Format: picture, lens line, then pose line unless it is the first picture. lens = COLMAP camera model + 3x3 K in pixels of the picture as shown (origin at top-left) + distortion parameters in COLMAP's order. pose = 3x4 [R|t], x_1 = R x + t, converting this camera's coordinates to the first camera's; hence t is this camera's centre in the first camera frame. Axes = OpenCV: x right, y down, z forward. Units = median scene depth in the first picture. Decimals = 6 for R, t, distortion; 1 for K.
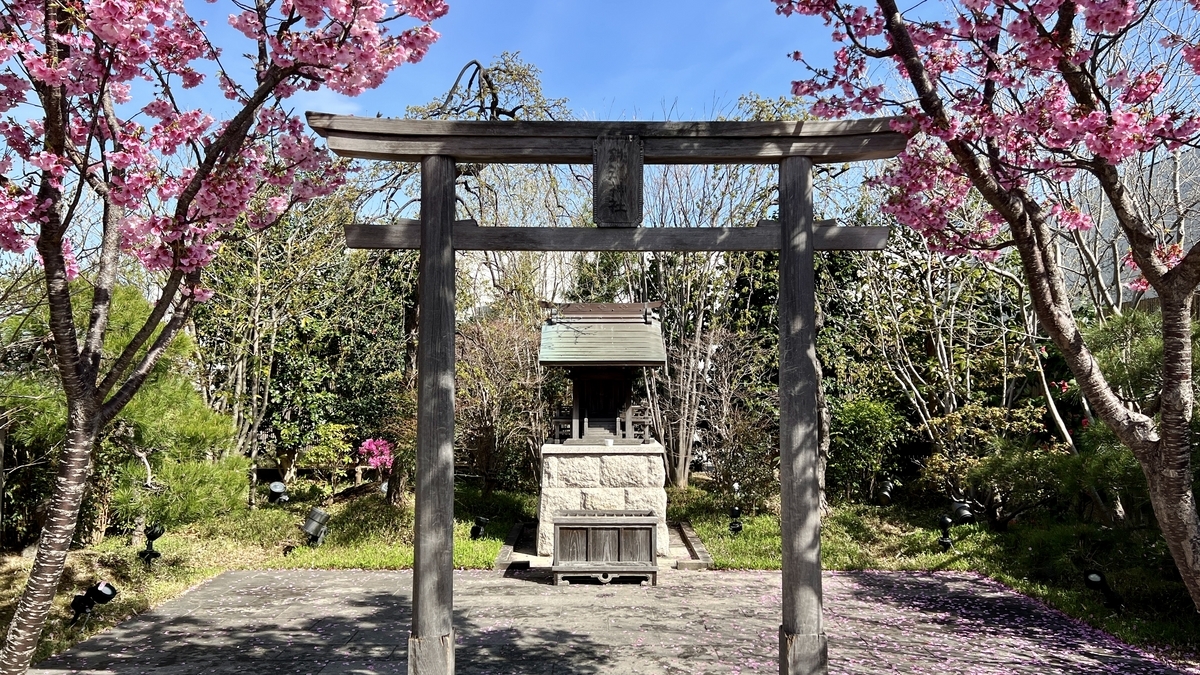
lens RADIAL K [[899.3, 0, 602.9], [0, 899.3, 337.2], [0, 0, 1]] dist [0.045538, -0.050865]
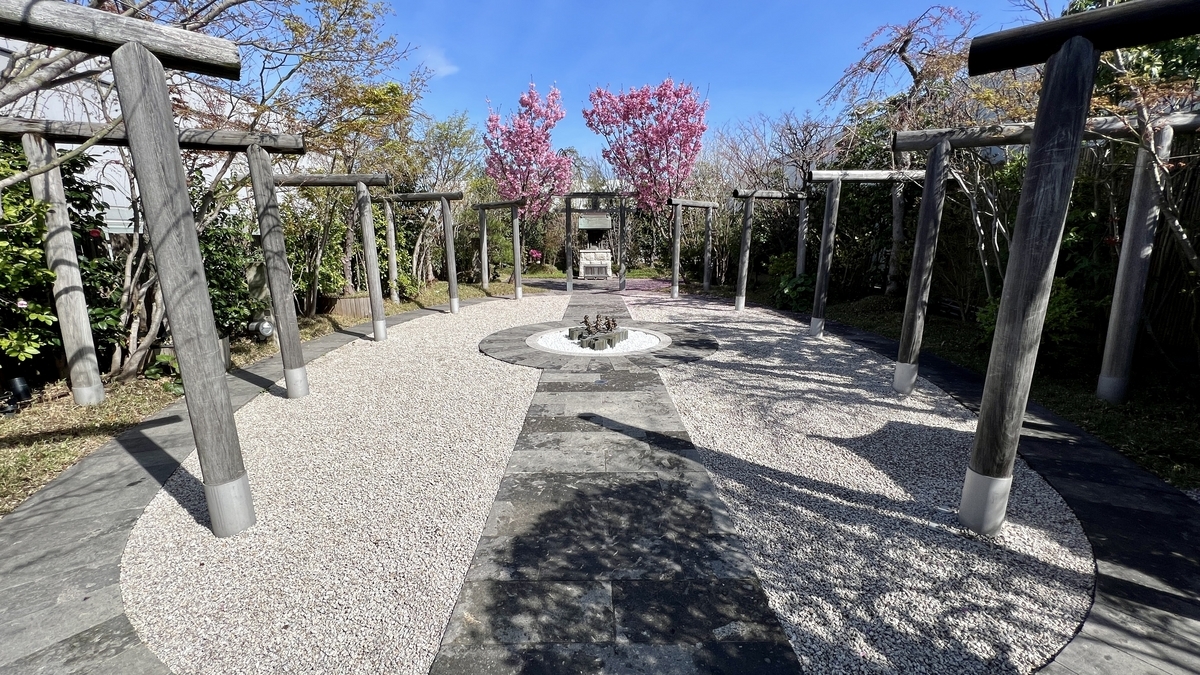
lens RADIAL K [[477.9, 0, 605.3], [0, 477.9, 347.9], [0, 0, 1]] dist [-0.005944, 0.001031]
pose [[0.999927, 0.001452, 0.012020, 0.000602], [-0.004787, 0.959303, 0.282338, -0.001857], [-0.011121, -0.282375, 0.959240, -0.035360]]
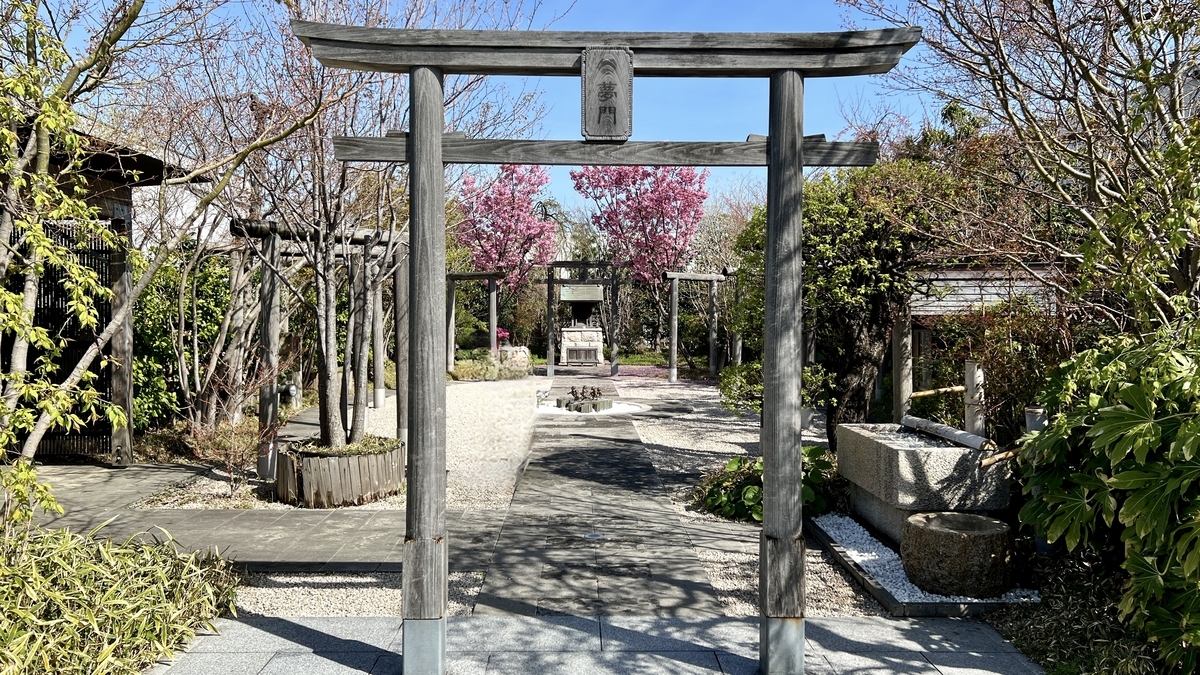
lens RADIAL K [[899.3, 0, 600.4], [0, 899.3, 340.2], [0, 0, 1]] dist [0.045538, -0.050865]
pose [[0.999840, 0.012674, 0.012615, 0.000751], [-0.013802, 0.995499, 0.093765, -0.003810], [-0.011370, -0.093924, 0.995514, -0.061972]]
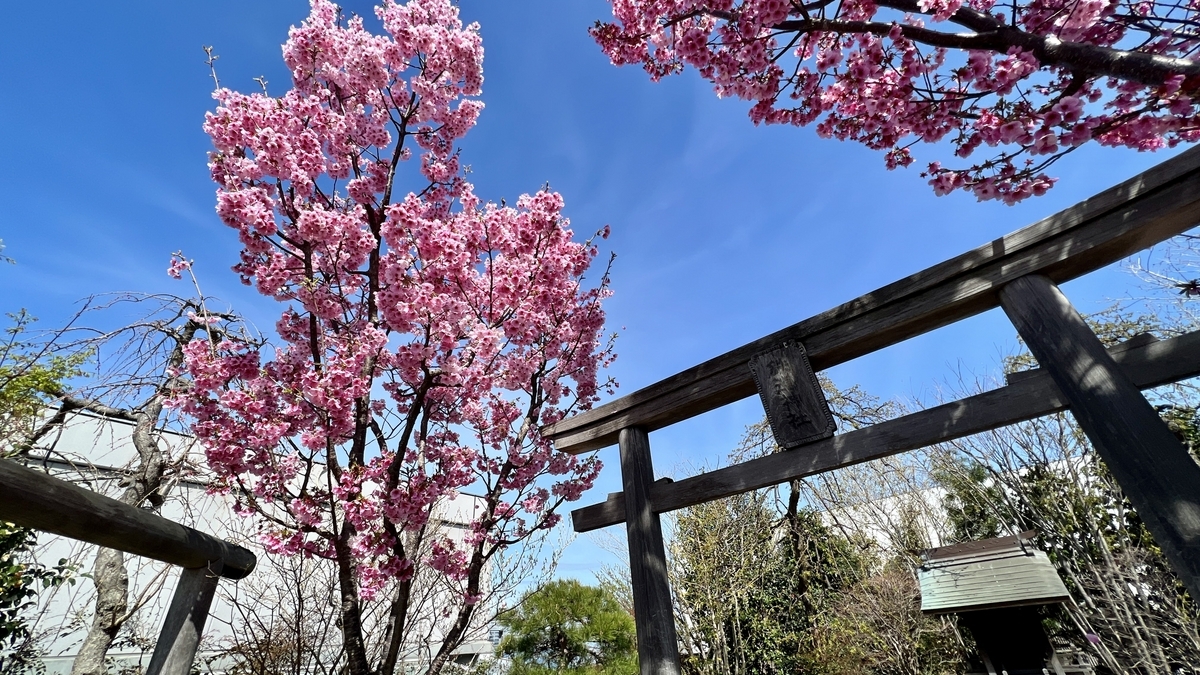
lens RADIAL K [[477.9, 0, 593.0], [0, 477.9, 336.1], [0, 0, 1]] dist [-0.005944, 0.001031]
pose [[0.754020, -0.406019, -0.516335, 0.136009], [0.103854, 0.849881, -0.516640, 0.002169], [0.648589, 0.335933, 0.682994, 0.532196]]
